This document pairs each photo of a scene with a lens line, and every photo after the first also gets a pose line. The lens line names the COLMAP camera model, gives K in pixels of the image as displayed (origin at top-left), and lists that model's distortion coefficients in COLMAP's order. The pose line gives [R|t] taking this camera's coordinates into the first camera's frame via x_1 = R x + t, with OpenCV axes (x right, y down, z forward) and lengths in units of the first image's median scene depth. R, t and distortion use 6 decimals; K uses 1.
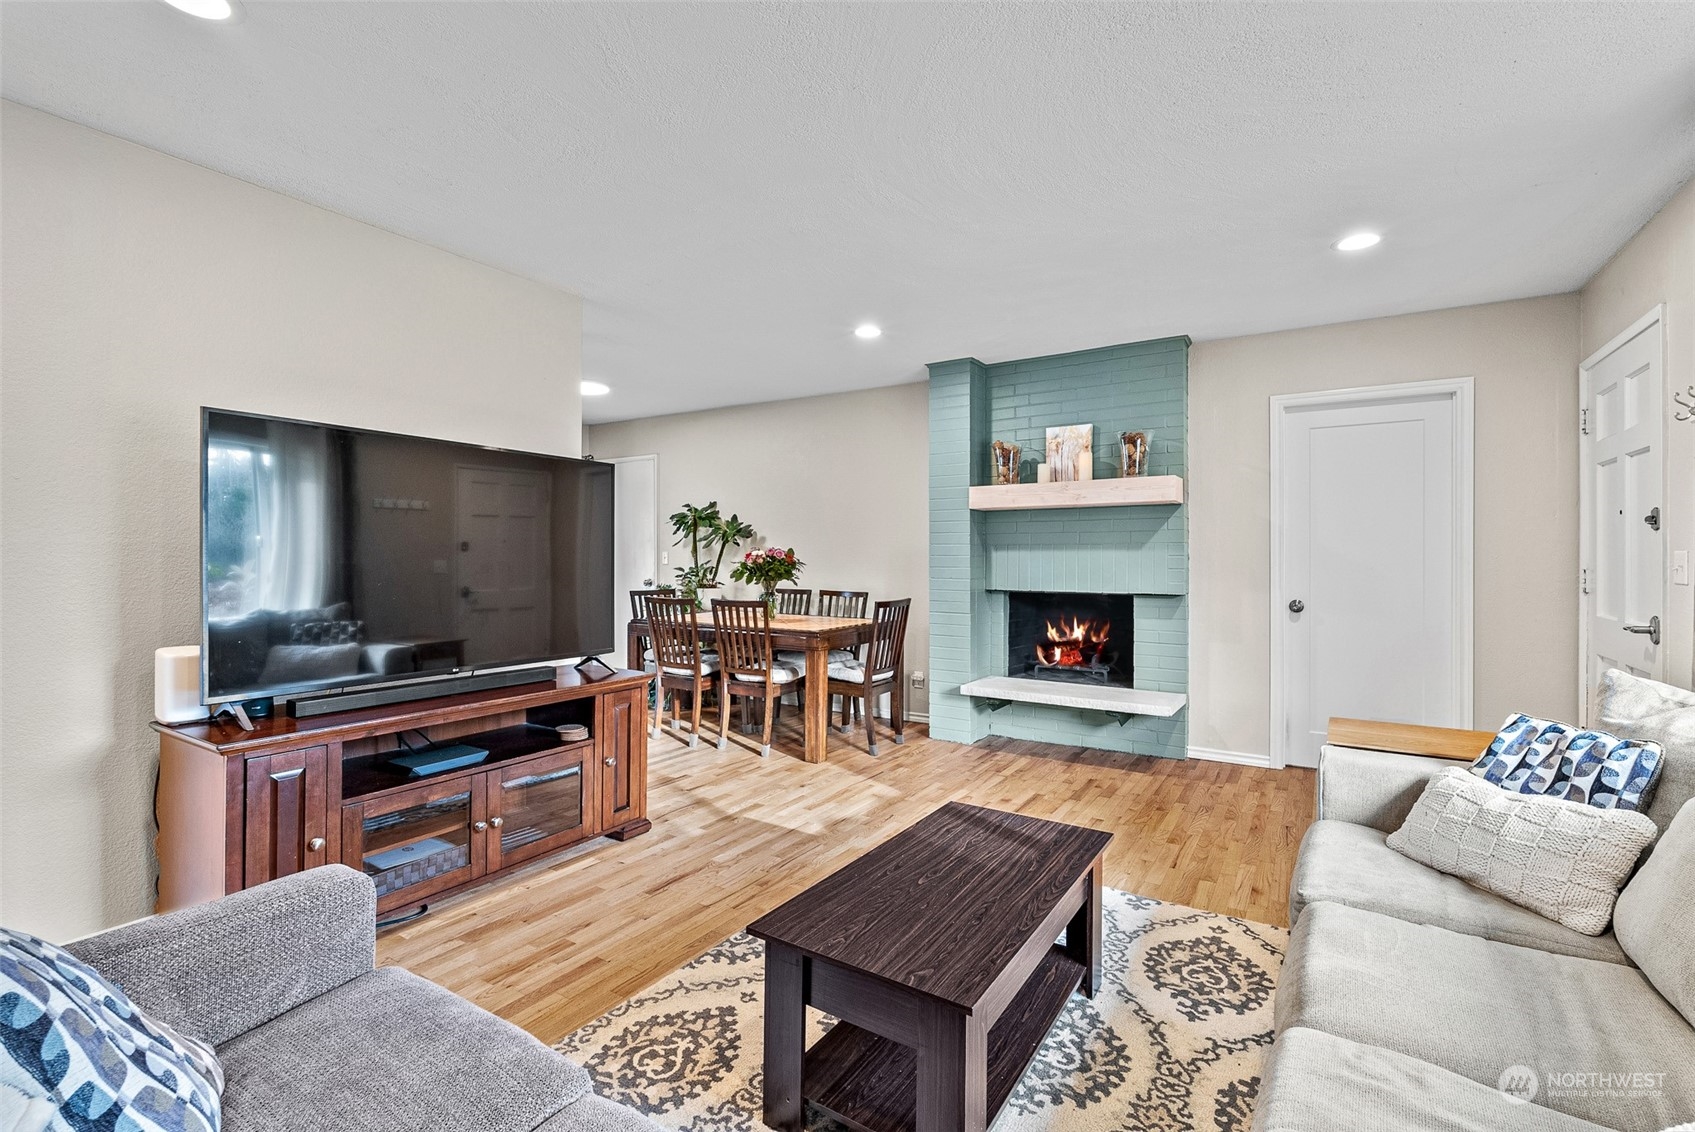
lens RADIAL K [[752.9, 0, 859.2], [0, 752.9, 566.4], [0, 0, 1]] dist [-0.010259, 0.001364]
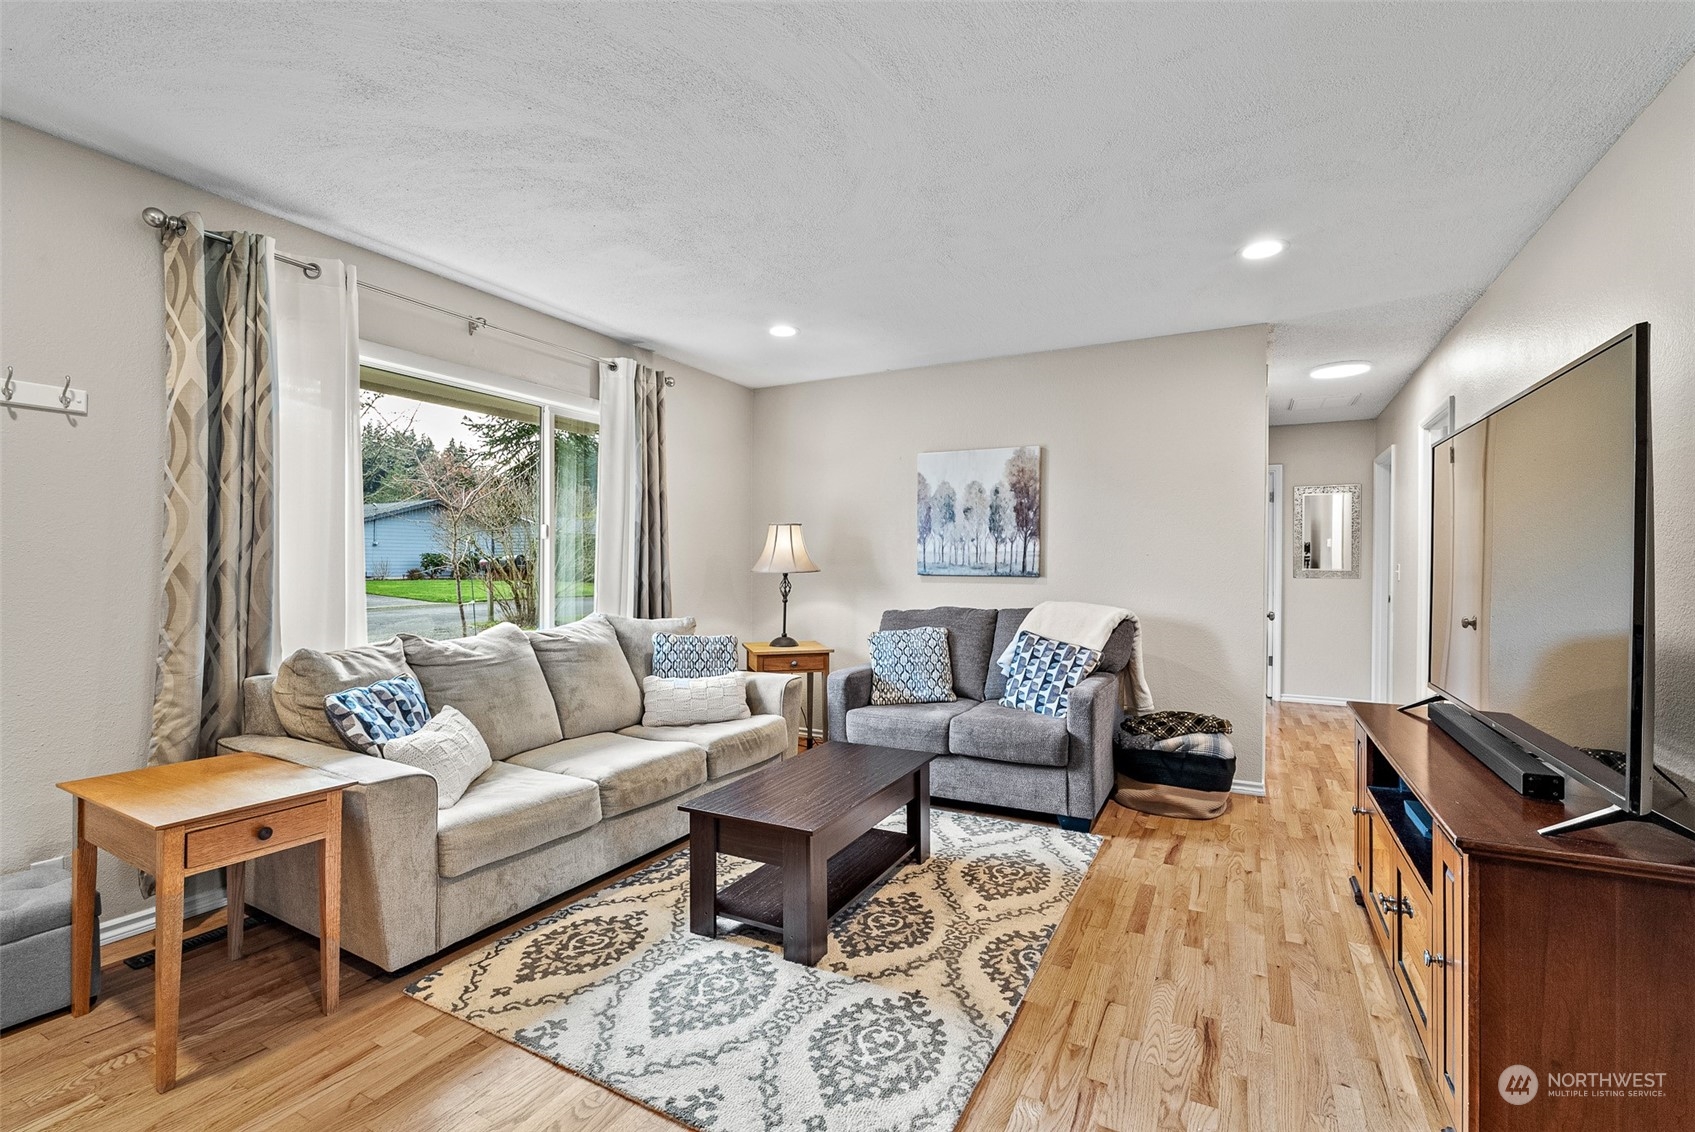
lens RADIAL K [[752.9, 0, 851.2], [0, 752.9, 566.7], [0, 0, 1]] dist [-0.010259, 0.001364]
pose [[-0.997049, -0.006243, -0.076512, 0.077896], [-0.007406, 0.999861, 0.014935, -0.011275], [0.076408, 0.015457, -0.996957, 1.002128]]
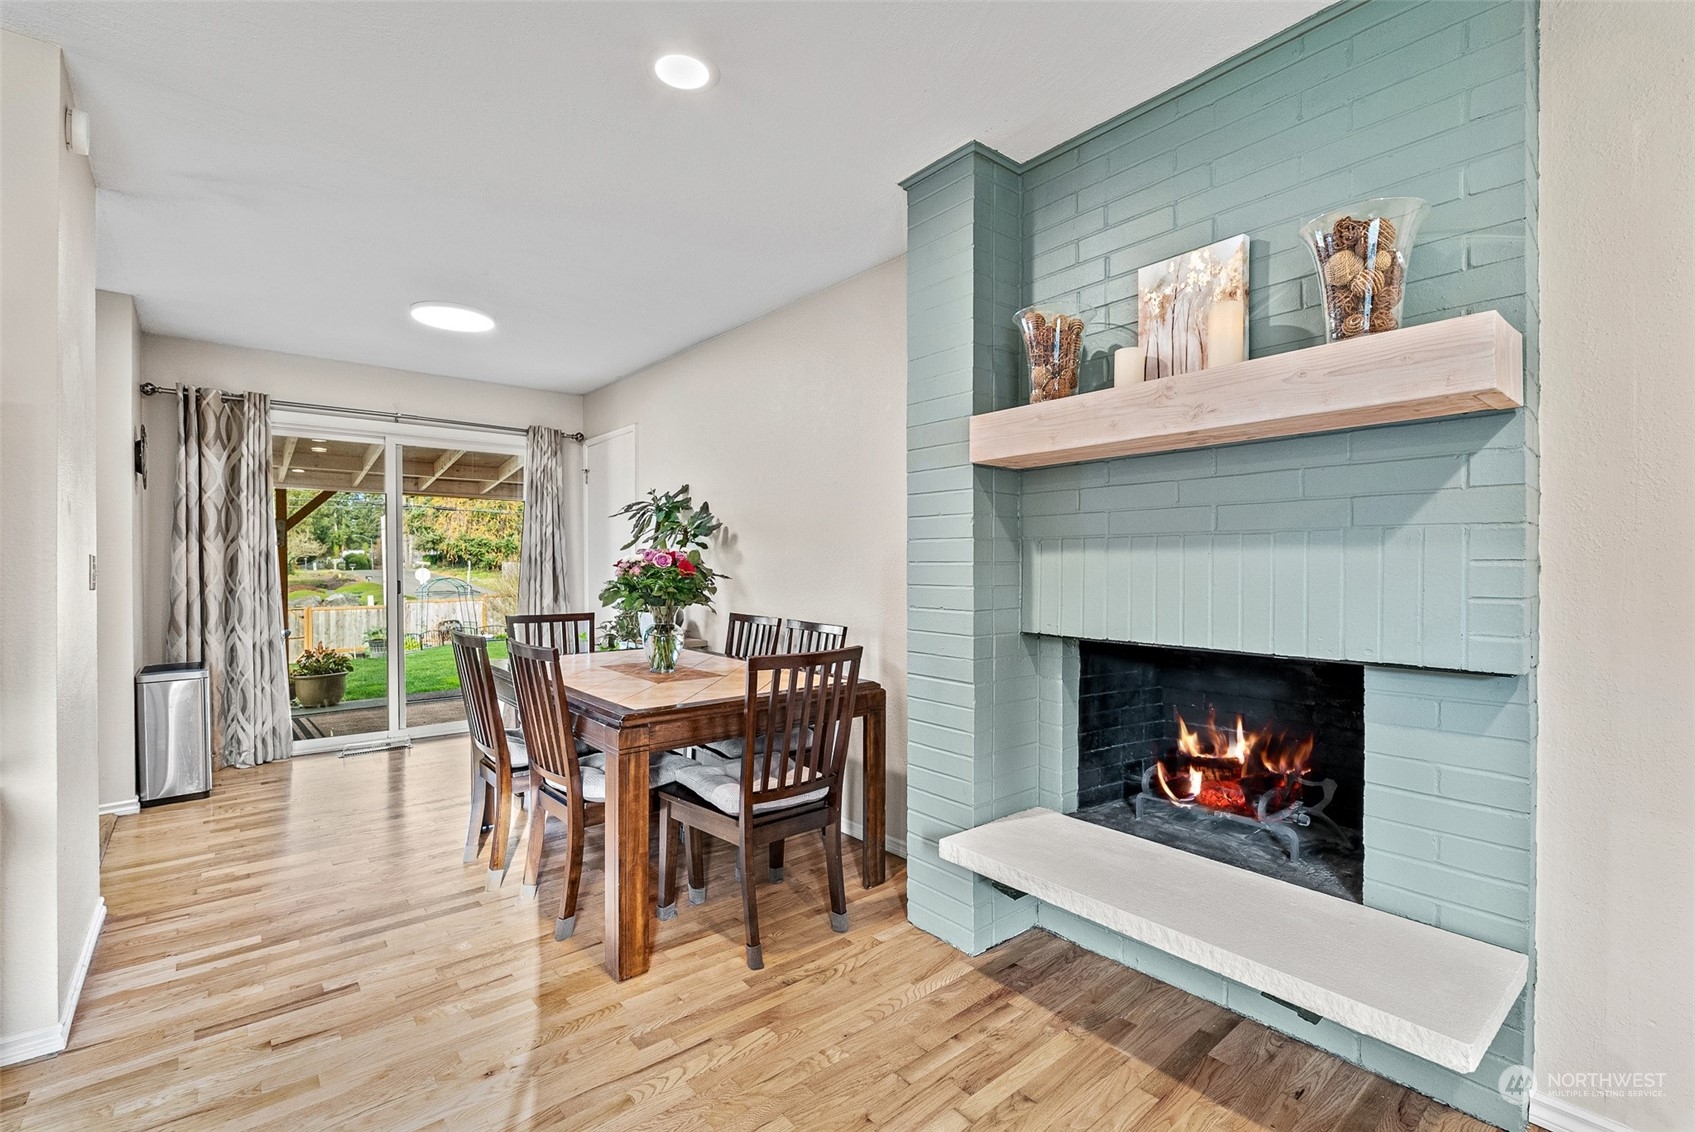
lens RADIAL K [[752.9, 0, 844.3], [0, 752.9, 569.9], [0, 0, 1]] dist [-0.010259, 0.001364]
pose [[0.946599, 0.027310, -0.321256, 0.237769], [-0.038713, 0.998825, -0.029158, 0.010474], [0.320082, 0.040038, 0.946543, 0.555015]]
